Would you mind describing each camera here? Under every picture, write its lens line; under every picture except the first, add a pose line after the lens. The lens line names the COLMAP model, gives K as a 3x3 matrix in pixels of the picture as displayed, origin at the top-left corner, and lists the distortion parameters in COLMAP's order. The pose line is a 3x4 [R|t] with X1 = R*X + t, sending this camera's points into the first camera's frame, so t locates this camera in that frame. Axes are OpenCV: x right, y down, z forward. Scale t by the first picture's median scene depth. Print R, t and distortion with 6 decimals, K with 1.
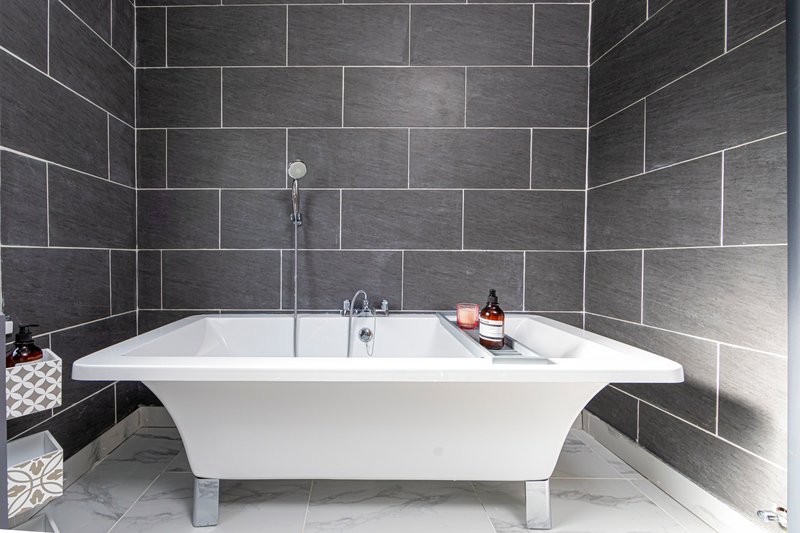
lens RADIAL K [[344.9, 0, 399.9], [0, 344.9, 261.9], [0, 0, 1]] dist [-0.000322, 0.000087]
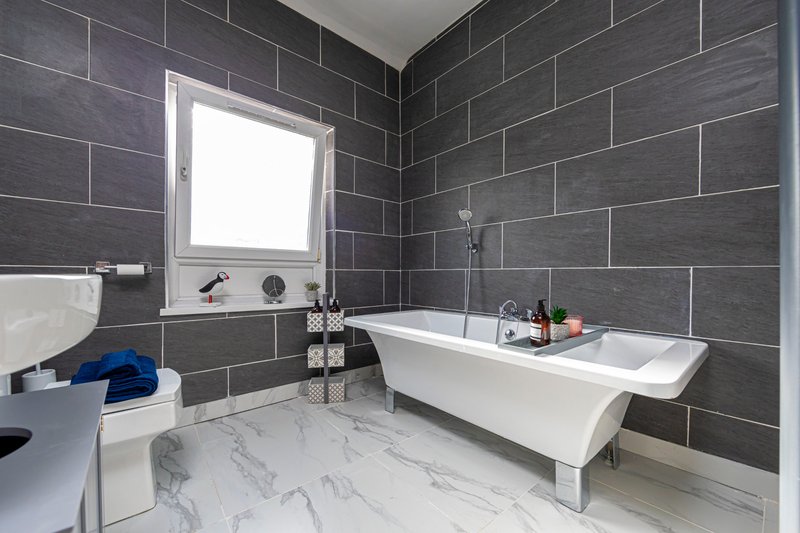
lens RADIAL K [[311.6, 0, 398.9], [0, 311.6, 277.6], [0, 0, 1]] dist [-0.000563, -0.000075]
pose [[0.656821, 0.006402, -0.754019, 0.468865], [-0.014575, 0.999885, -0.004208, 0.008785], [0.753906, 0.013754, 0.656839, -0.072526]]
